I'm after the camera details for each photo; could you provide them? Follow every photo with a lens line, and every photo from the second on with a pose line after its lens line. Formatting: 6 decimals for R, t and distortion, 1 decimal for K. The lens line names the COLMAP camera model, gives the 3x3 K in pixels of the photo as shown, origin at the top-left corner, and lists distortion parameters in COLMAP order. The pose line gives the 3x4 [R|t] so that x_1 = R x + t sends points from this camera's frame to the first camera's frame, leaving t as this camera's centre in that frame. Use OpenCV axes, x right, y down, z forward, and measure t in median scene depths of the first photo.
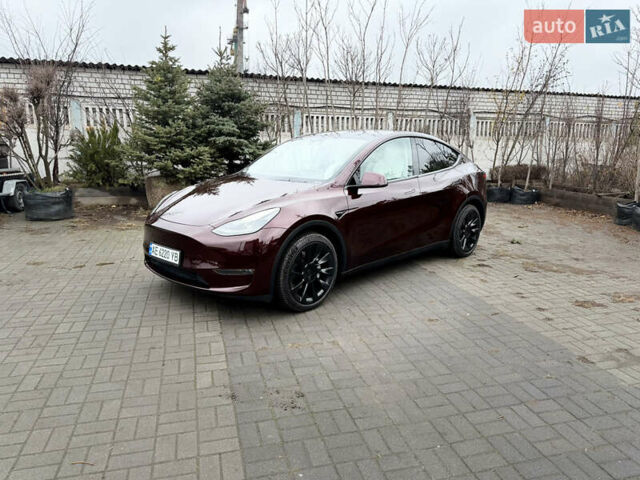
lens RADIAL K [[451.3, 0, 320.1], [0, 451.3, 241.4], [0, 0, 1]] dist [0.047026, -0.060005]
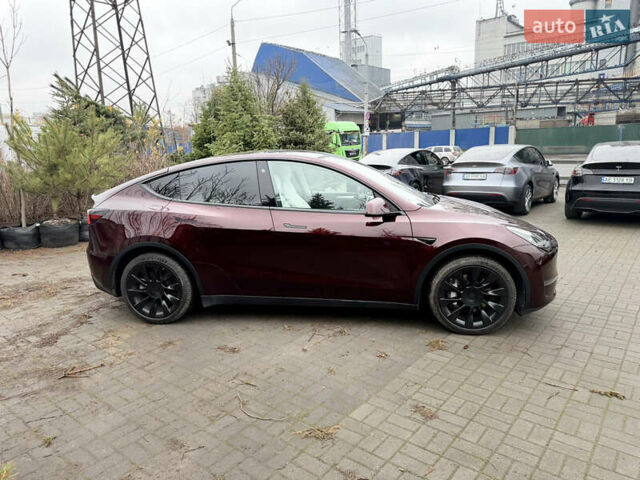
lens RADIAL K [[450.1, 0, 318.0], [0, 450.1, 242.5], [0, 0, 1]] dist [0.051344, -0.063446]
pose [[-0.583410, -0.167350, 0.794749, -0.423416], [0.190994, 0.922830, 0.334524, -0.232401], [-0.789401, 0.346957, -0.506426, 0.935125]]
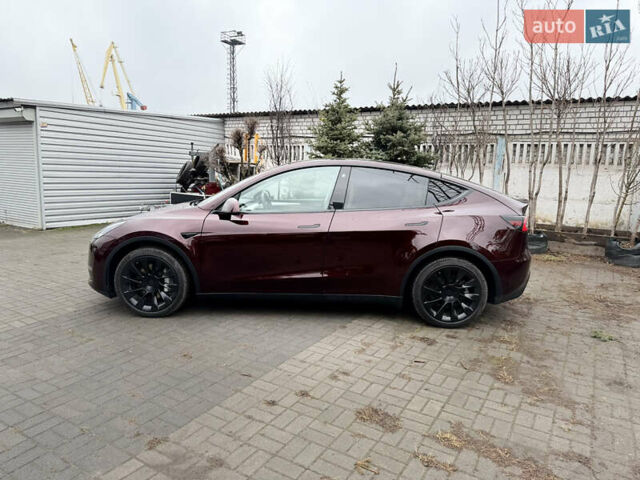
lens RADIAL K [[450.1, 0, 318.0], [0, 450.1, 242.5], [0, 0, 1]] dist [0.051344, -0.063446]
pose [[0.681404, 0.120666, -0.721892, 0.484020], [-0.172255, 0.985050, 0.002060, -0.046994], [0.711348, 0.122946, 0.692003, 0.232289]]
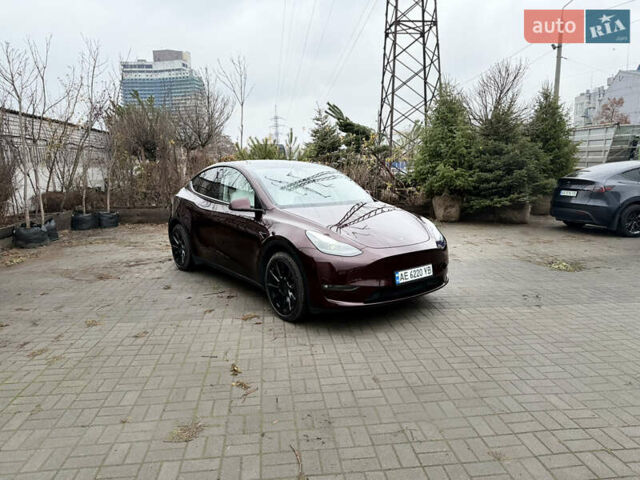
lens RADIAL K [[448.5, 0, 318.2], [0, 448.5, 241.2], [0, 0, 1]] dist [0.080537, -0.114204]
pose [[0.157513, -0.180224, 0.970932, -0.653441], [0.226674, 0.963552, 0.142081, -0.118592], [-0.961150, 0.197706, 0.192624, 0.455442]]
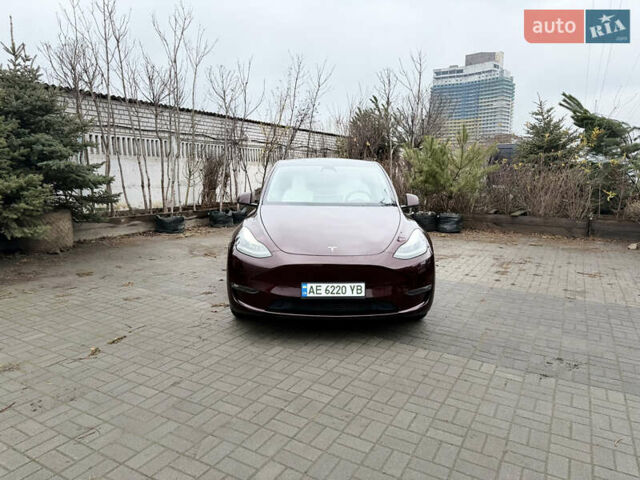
lens RADIAL K [[450.1, 0, 318.0], [0, 450.1, 242.5], [0, 0, 1]] dist [0.051344, -0.063446]
pose [[0.710245, -0.120271, 0.693604, -0.455891], [0.150075, 0.988516, 0.017732, -0.042016], [-0.687771, 0.091498, 0.720138, 0.156781]]
